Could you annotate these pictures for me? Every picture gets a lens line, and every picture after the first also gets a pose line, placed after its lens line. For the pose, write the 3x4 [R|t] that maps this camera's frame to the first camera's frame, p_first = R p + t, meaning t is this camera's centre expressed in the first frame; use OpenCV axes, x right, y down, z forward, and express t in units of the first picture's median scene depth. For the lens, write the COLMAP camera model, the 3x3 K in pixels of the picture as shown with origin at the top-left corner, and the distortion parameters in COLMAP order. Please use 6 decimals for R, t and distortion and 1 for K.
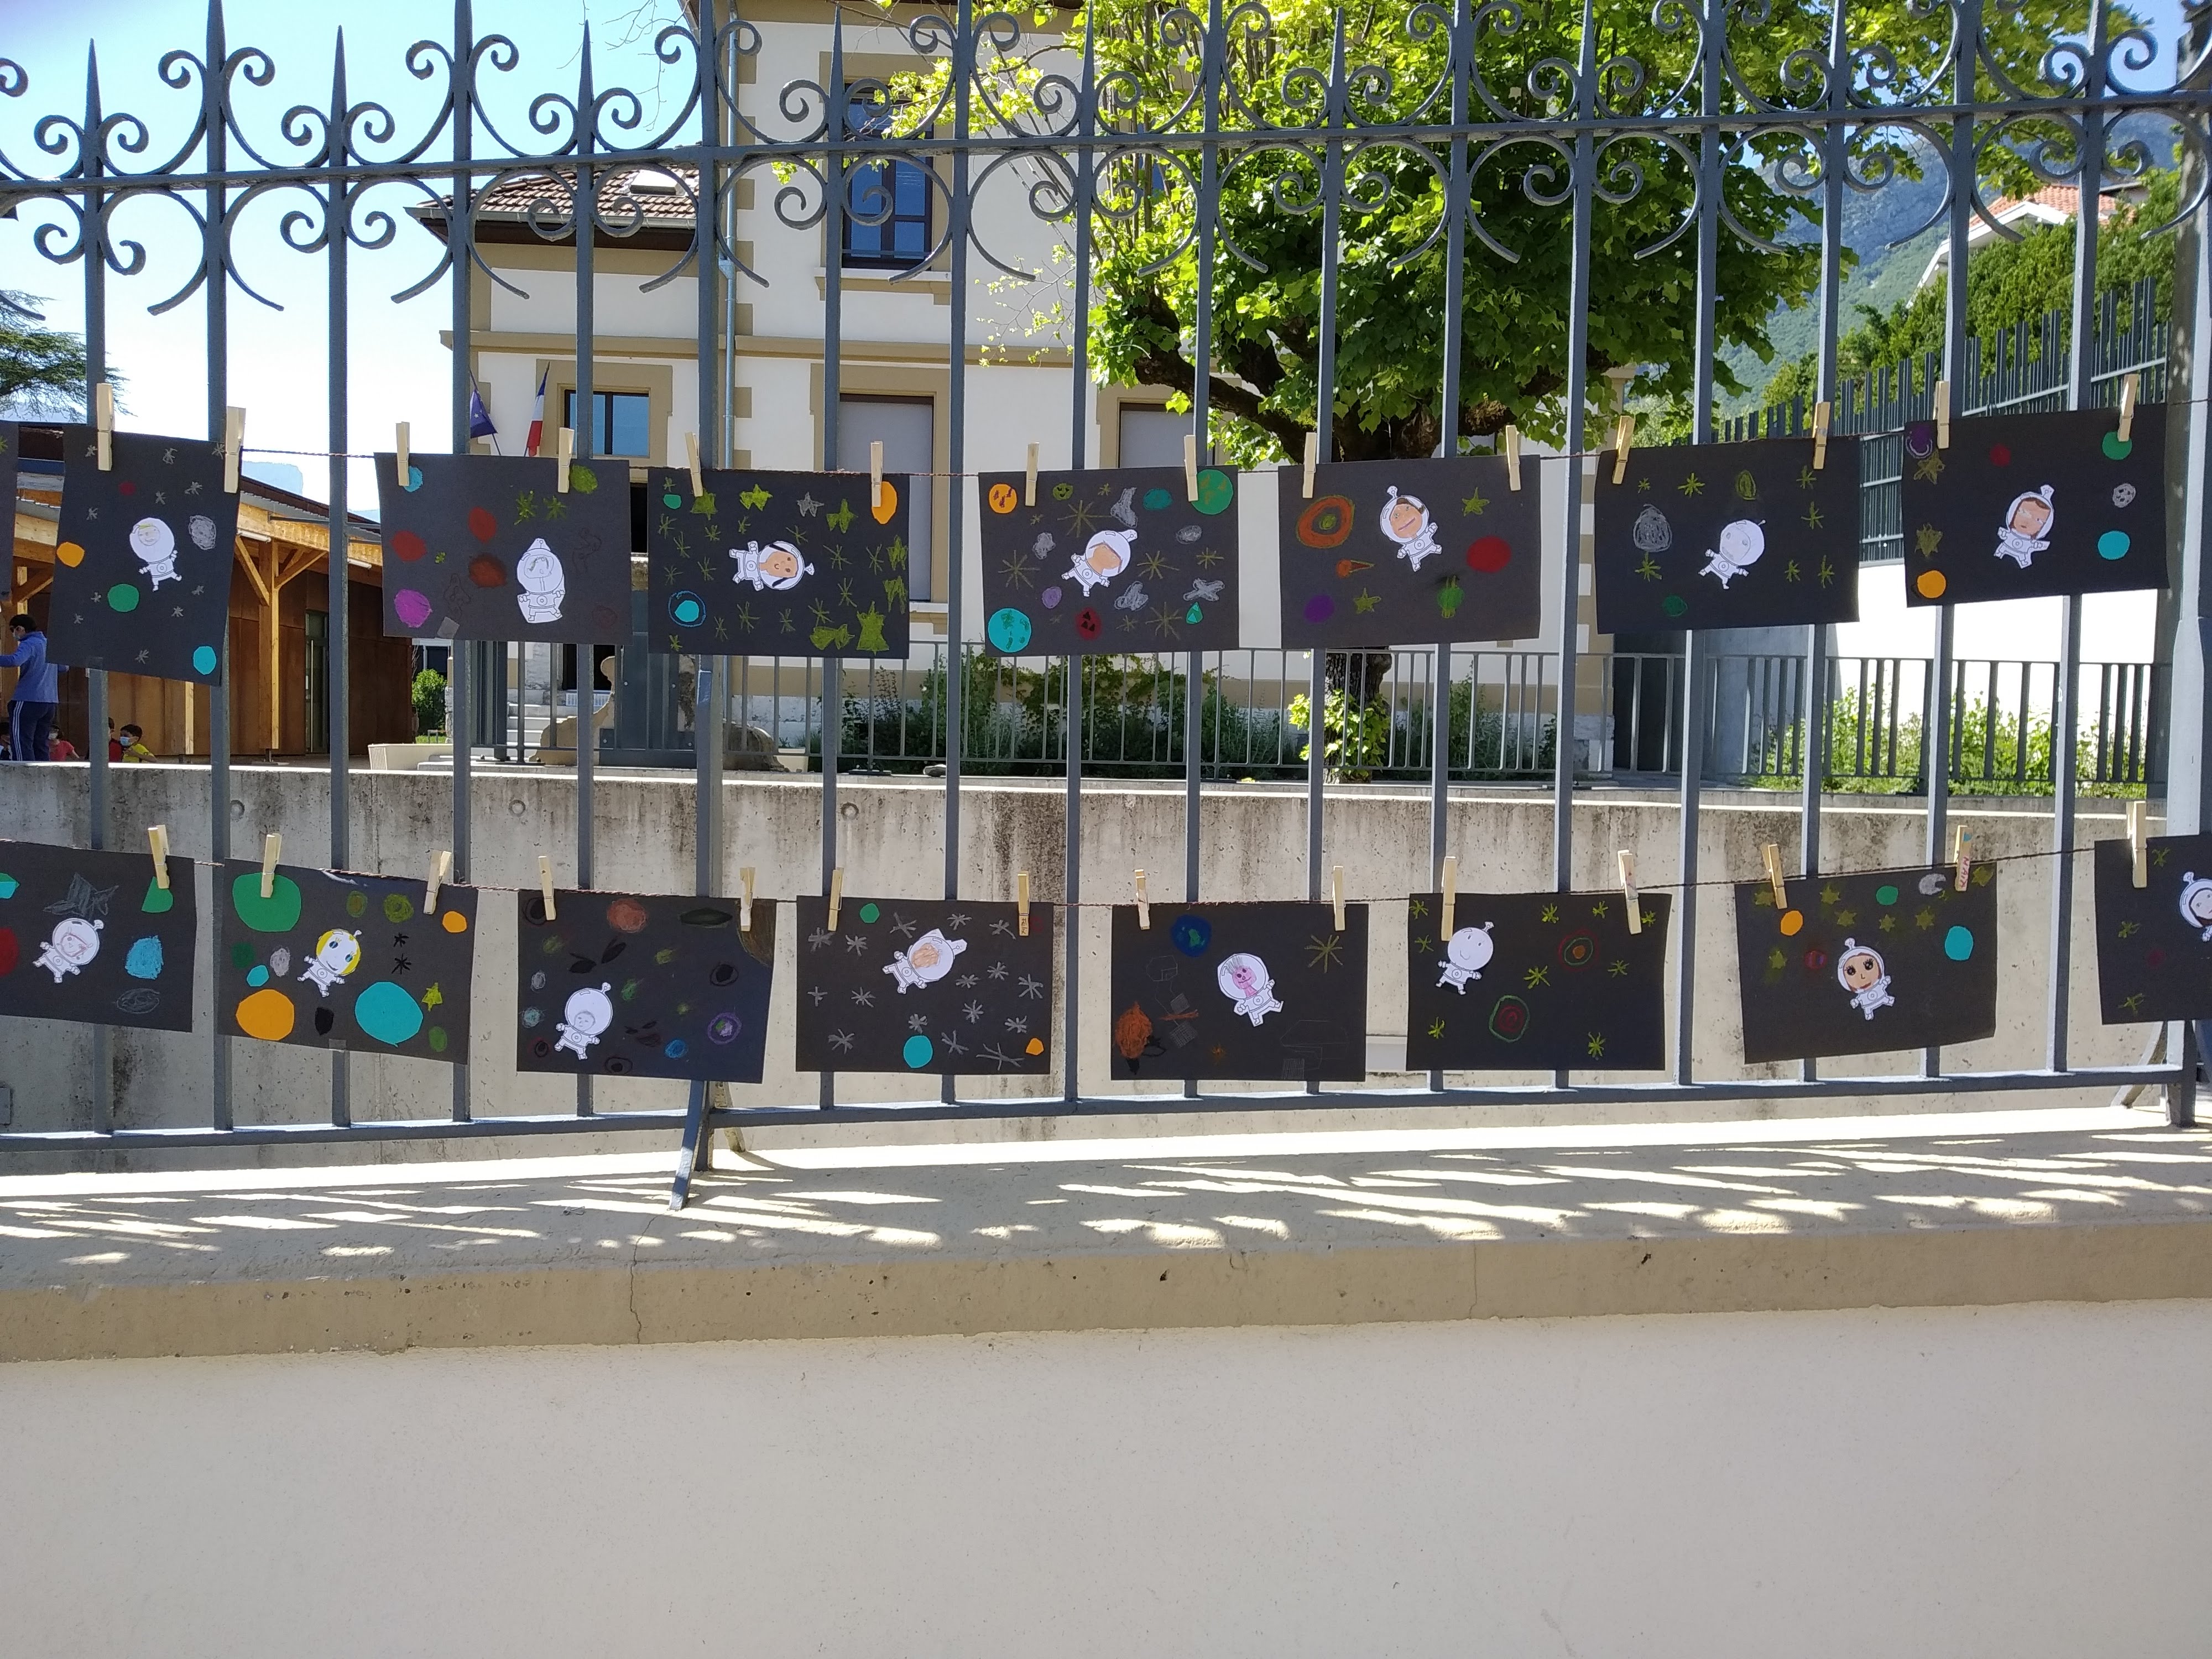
lens RADIAL K [[1777.4, 0, 1079.2], [0, 1777.4, 853.2], [0, 0, 1]] dist [0.045028, -0.081043]
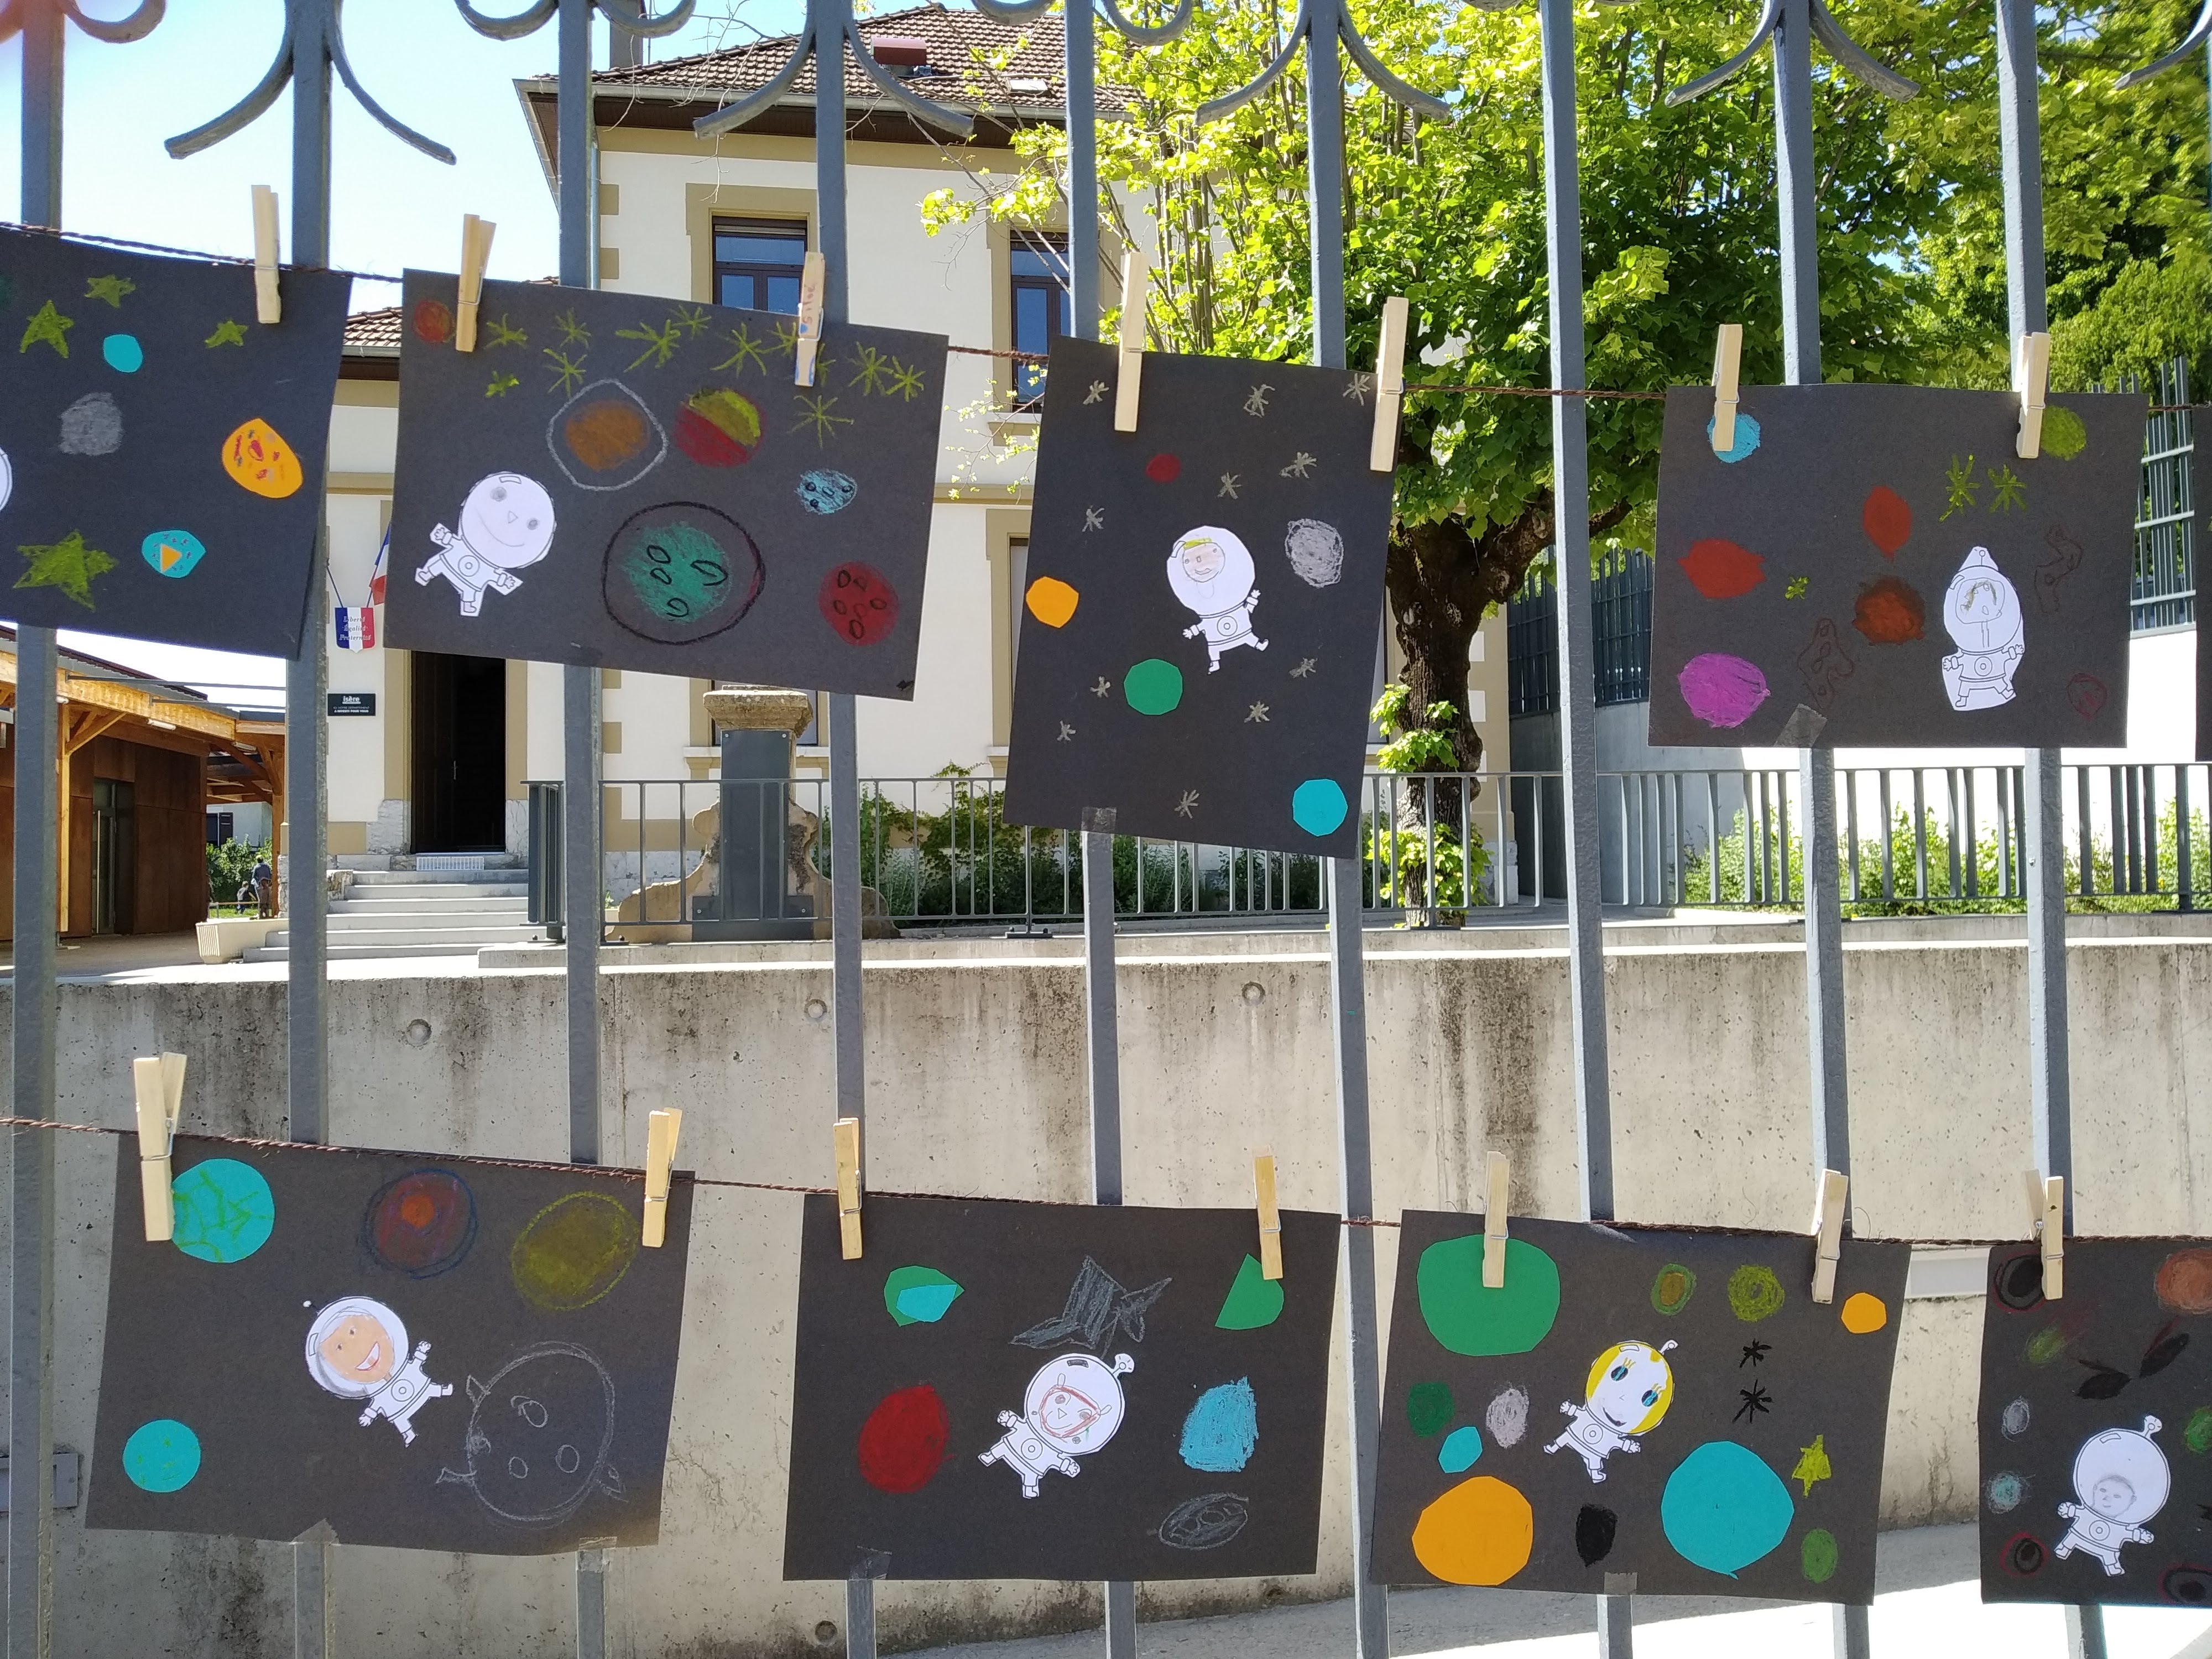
lens RADIAL K [[1777.4, 0, 1073.7], [0, 1777.4, 845.2], [0, 0, 1]] dist [0.045028, -0.081043]
pose [[0.992054, -0.036079, 0.120532, -0.615612], [0.045993, 0.995692, -0.080509, -0.060562], [-0.117108, 0.085412, 0.989439, 0.517313]]
